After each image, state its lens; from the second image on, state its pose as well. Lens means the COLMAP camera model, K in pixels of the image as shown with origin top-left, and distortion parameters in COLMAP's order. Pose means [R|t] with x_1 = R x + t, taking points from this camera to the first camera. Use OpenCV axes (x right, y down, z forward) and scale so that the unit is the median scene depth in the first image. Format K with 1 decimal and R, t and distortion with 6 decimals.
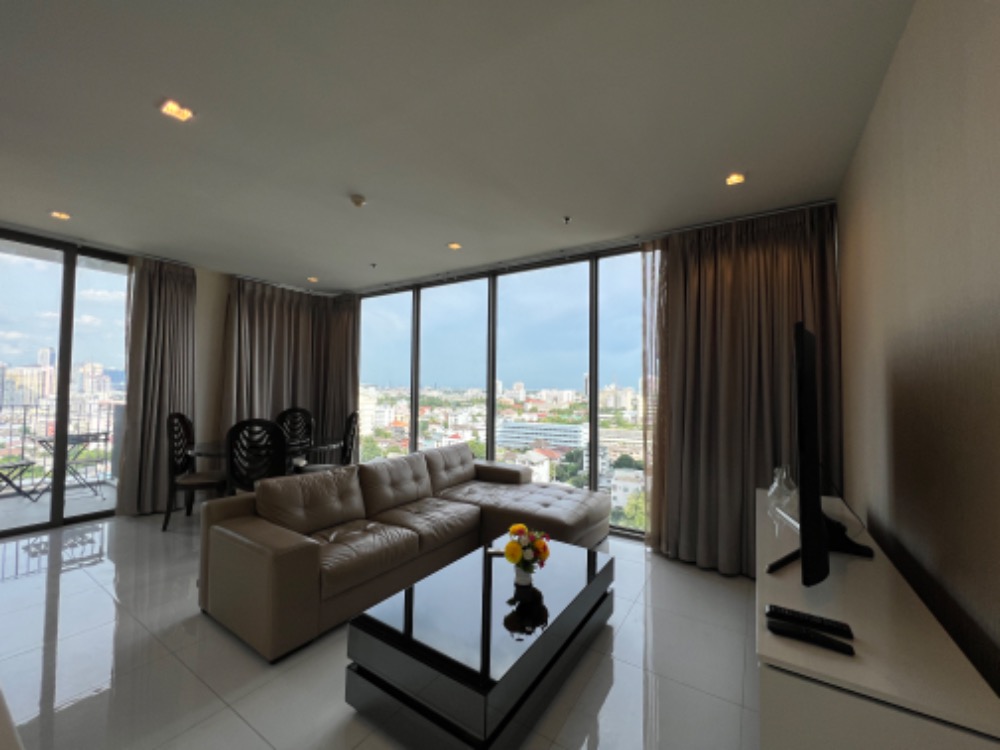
lens RADIAL K [[400.1, 0, 500.8], [0, 400.1, 370.9], [0, 0, 1]] dist [0.001466, -0.000785]
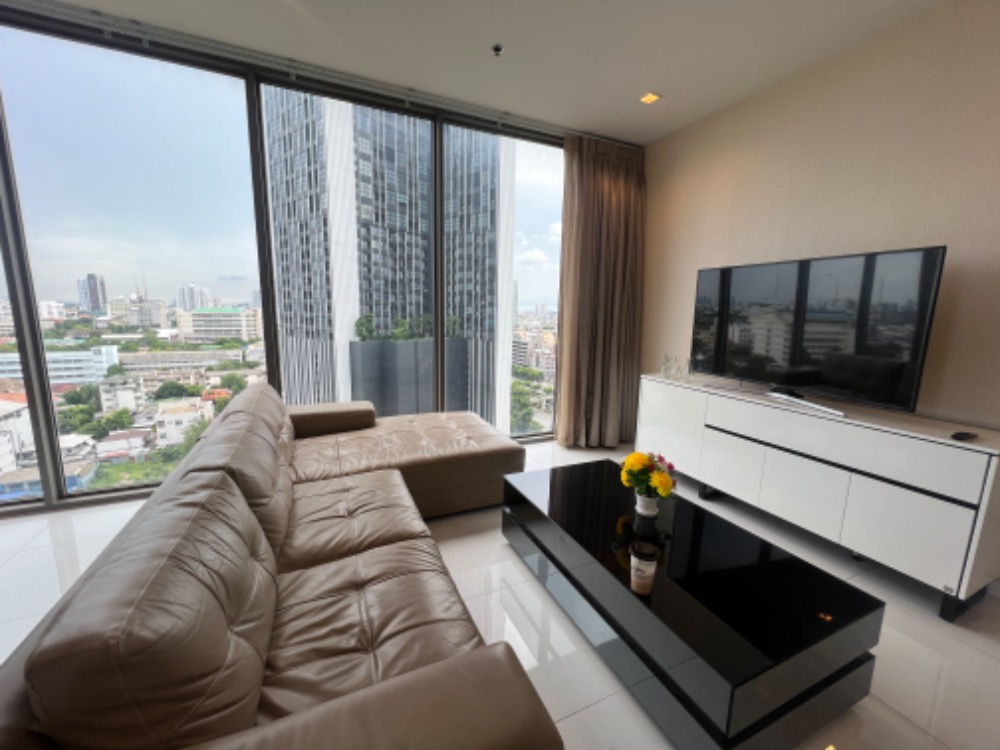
lens RADIAL K [[400.1, 0, 502.1], [0, 400.1, 372.4], [0, 0, 1]] dist [0.001466, -0.000785]
pose [[0.529416, -0.134835, 0.837578, -0.425814], [-0.050306, 0.980562, 0.189651, 0.042114], [-0.846869, -0.142540, 0.512343, 0.459500]]
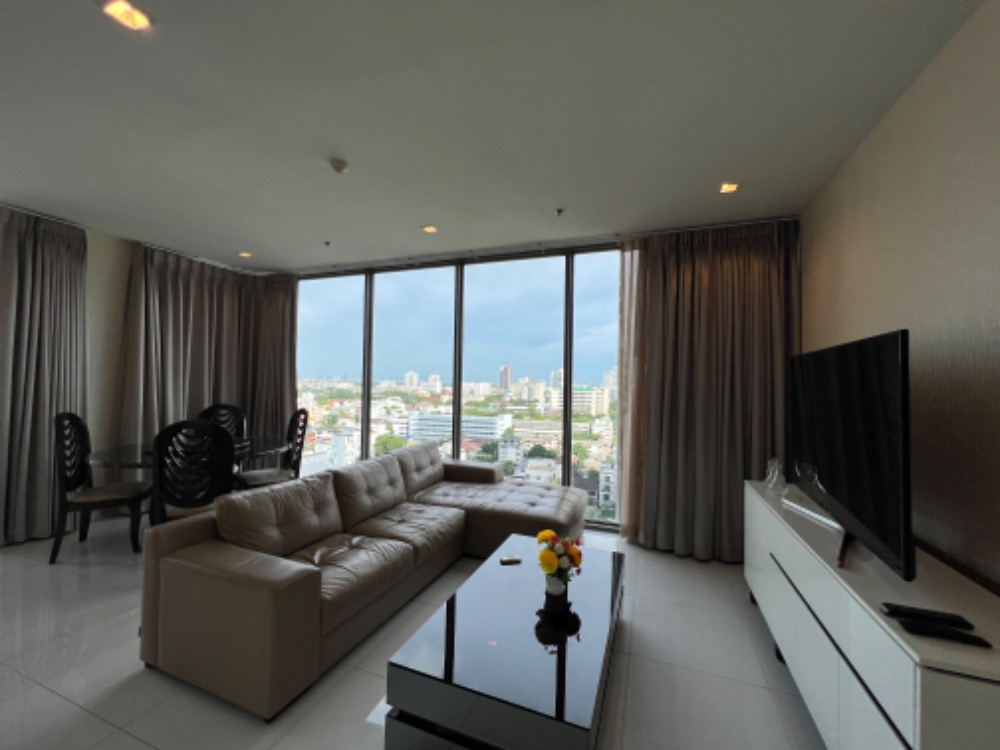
lens RADIAL K [[400.1, 0, 500.5], [0, 400.1, 371.1], [0, 0, 1]] dist [0.001466, -0.000785]
pose [[0.978258, 0.011879, 0.207051, -0.144060], [-0.015907, 0.999715, 0.017802, -0.004253], [-0.206780, -0.020709, 0.978168, 0.058128]]
